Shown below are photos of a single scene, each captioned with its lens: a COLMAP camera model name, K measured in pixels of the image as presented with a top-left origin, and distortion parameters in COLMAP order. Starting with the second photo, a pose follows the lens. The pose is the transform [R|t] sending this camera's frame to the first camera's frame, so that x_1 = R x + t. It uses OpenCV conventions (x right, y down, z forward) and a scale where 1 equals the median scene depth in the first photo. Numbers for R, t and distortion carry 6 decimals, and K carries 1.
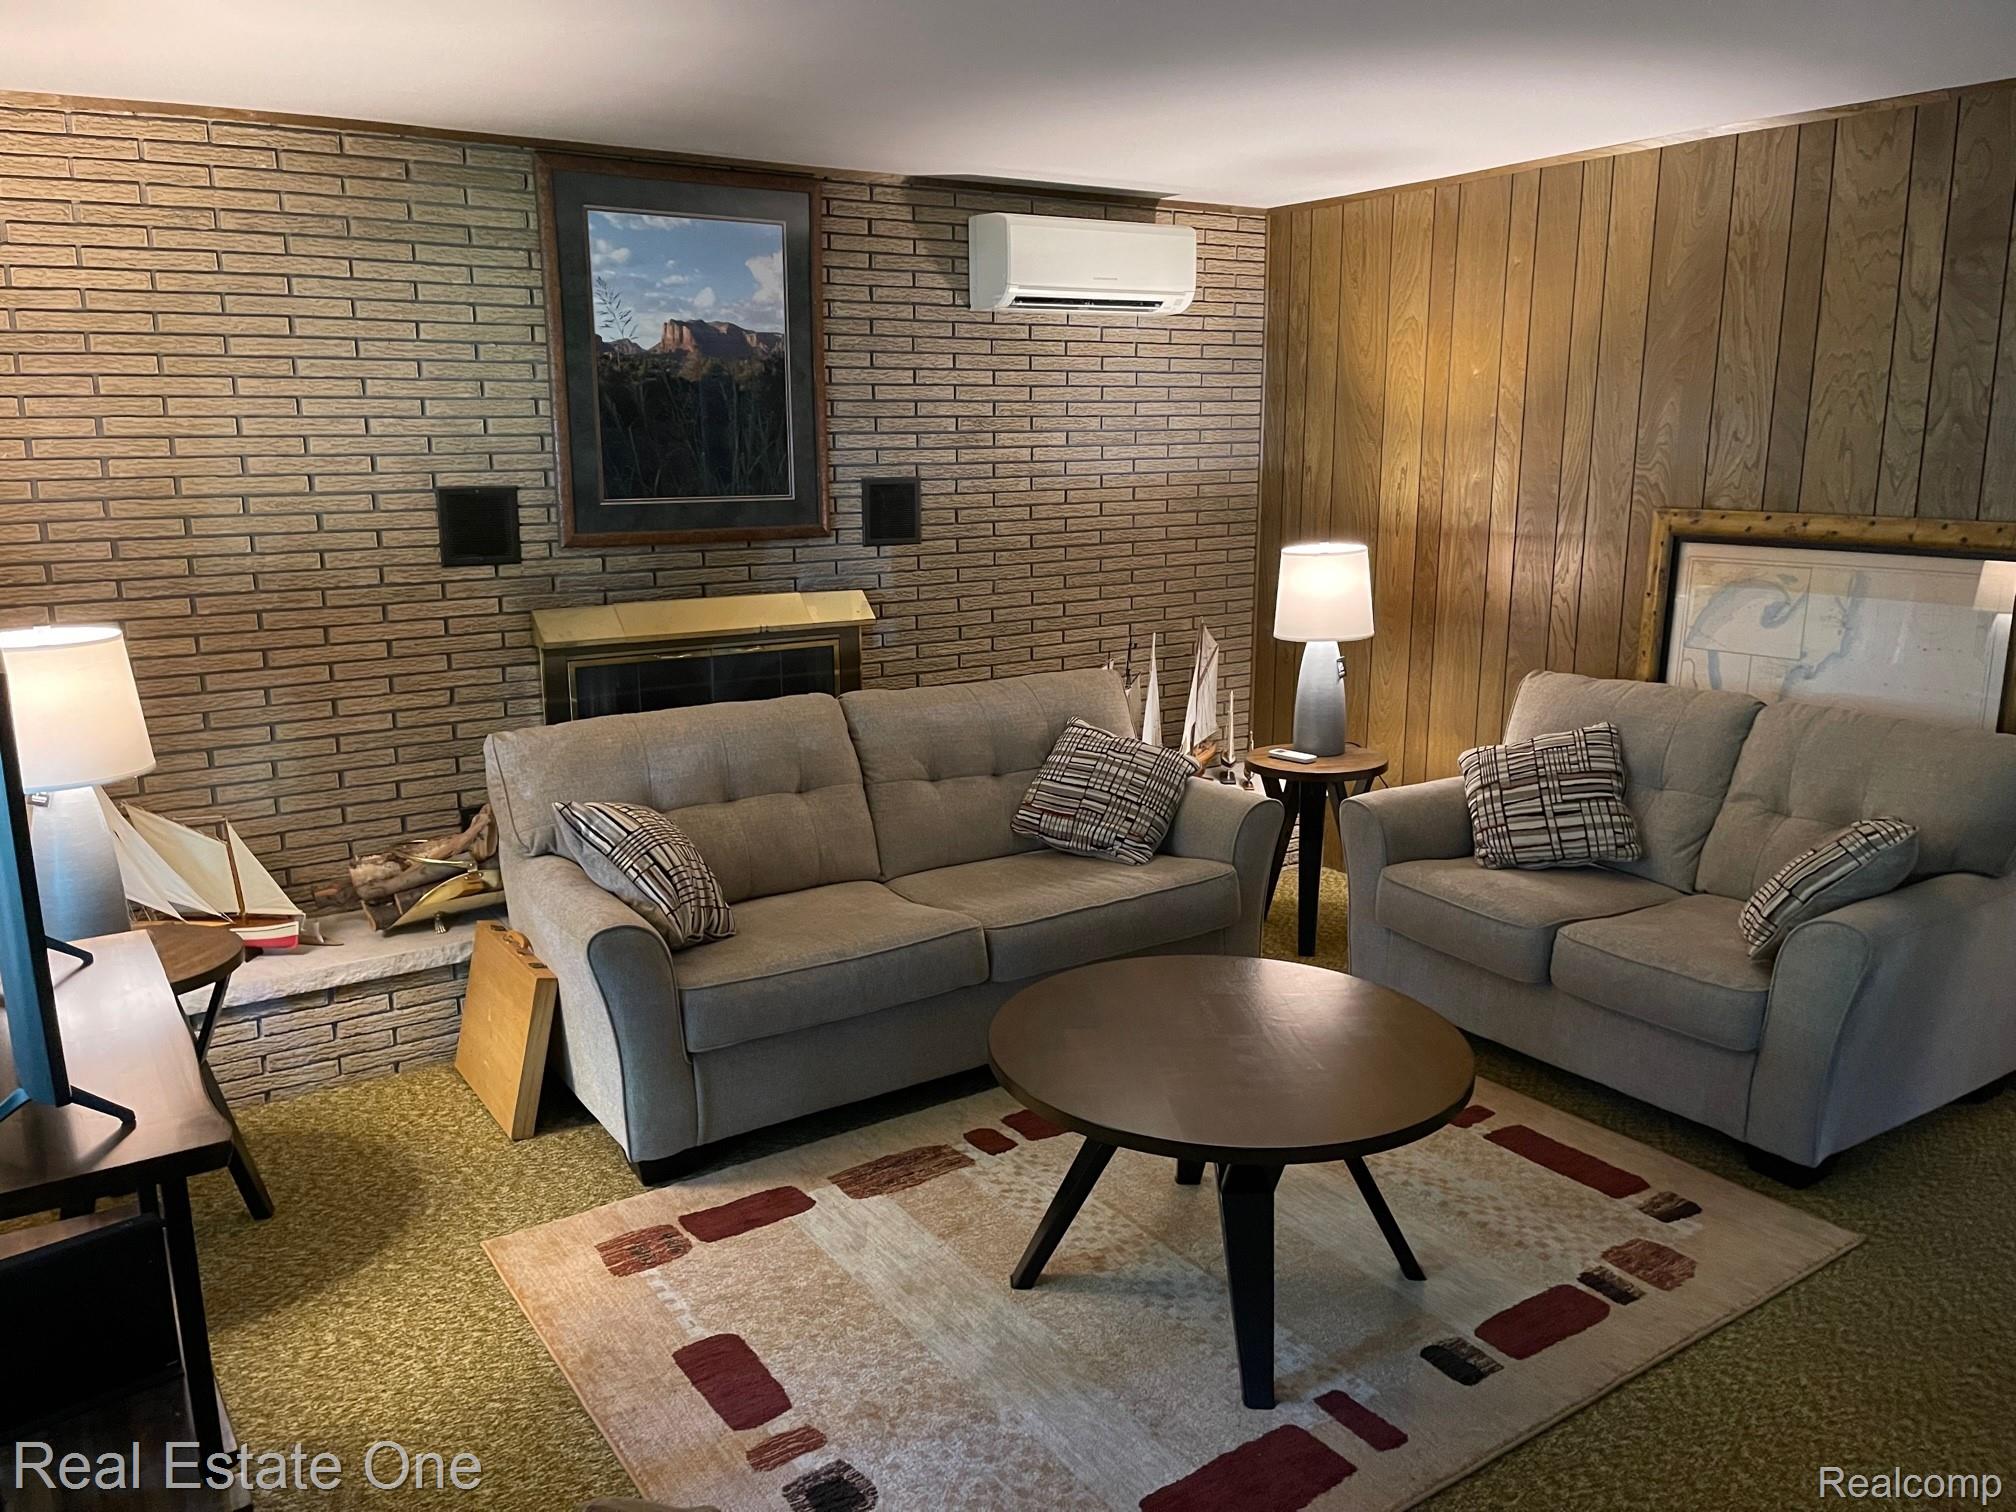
lens RADIAL K [[1524.7, 0, 1000.9], [0, 1524.7, 763.3], [0, 0, 1]] dist [-0.002949, -0.032477]
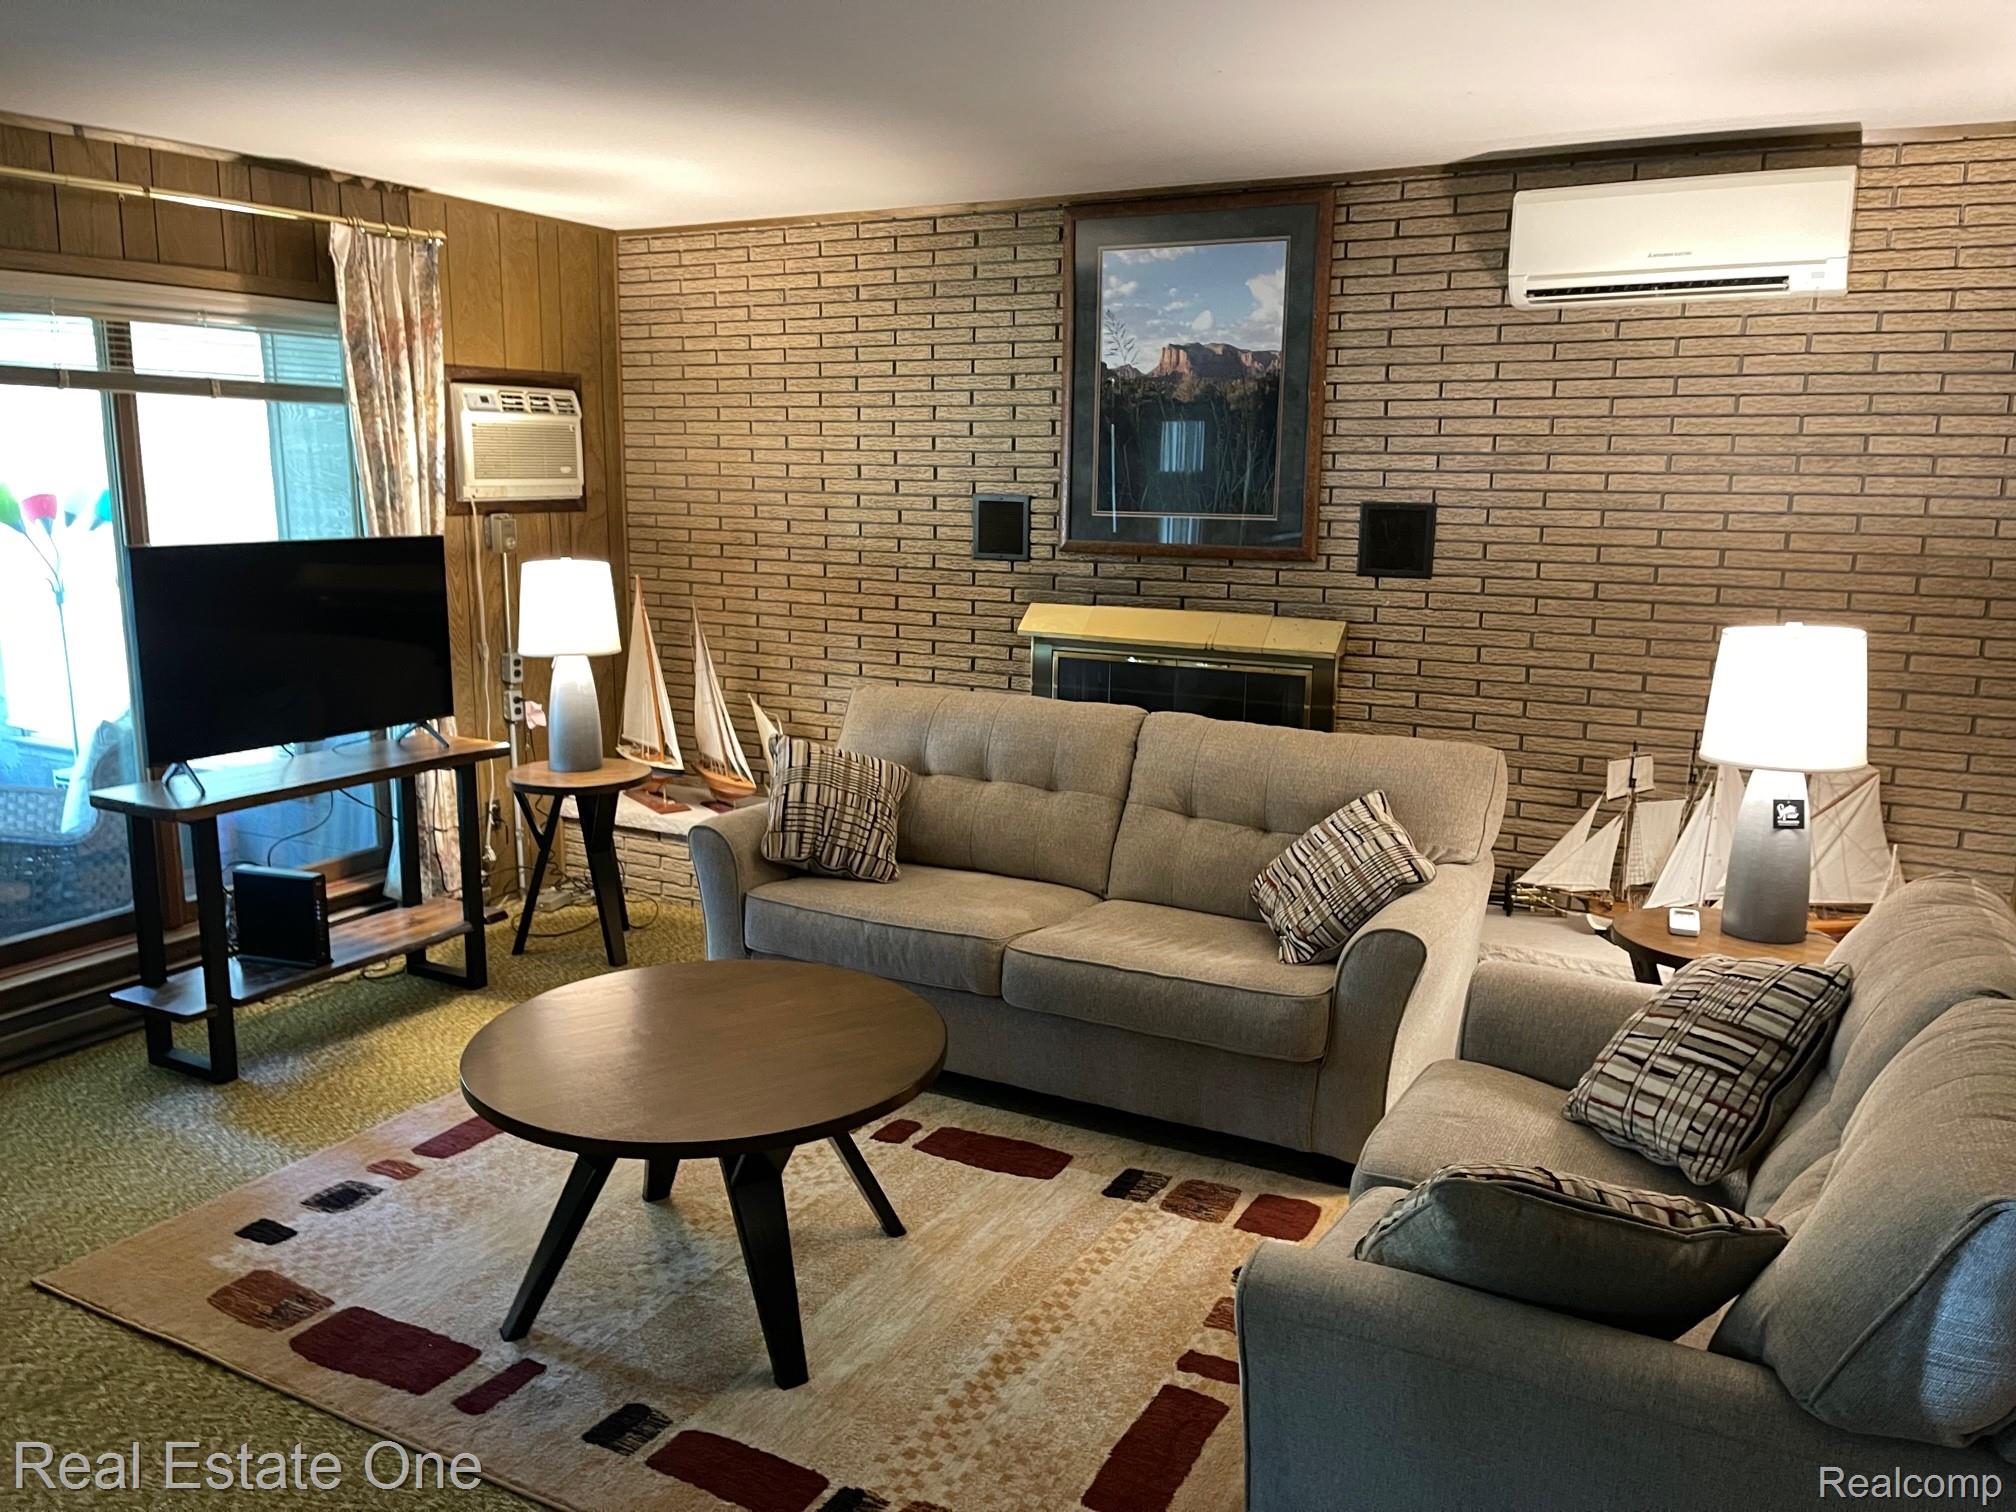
lens RADIAL K [[1524.7, 0, 996.3], [0, 1524.7, 758.9], [0, 0, 1]] dist [-0.002949, -0.032477]
pose [[0.458712, 0.179887, -0.870186, 0.687974], [-0.197228, 0.975479, 0.097687, -0.088592], [0.866421, 0.126815, 0.482942, 0.413763]]
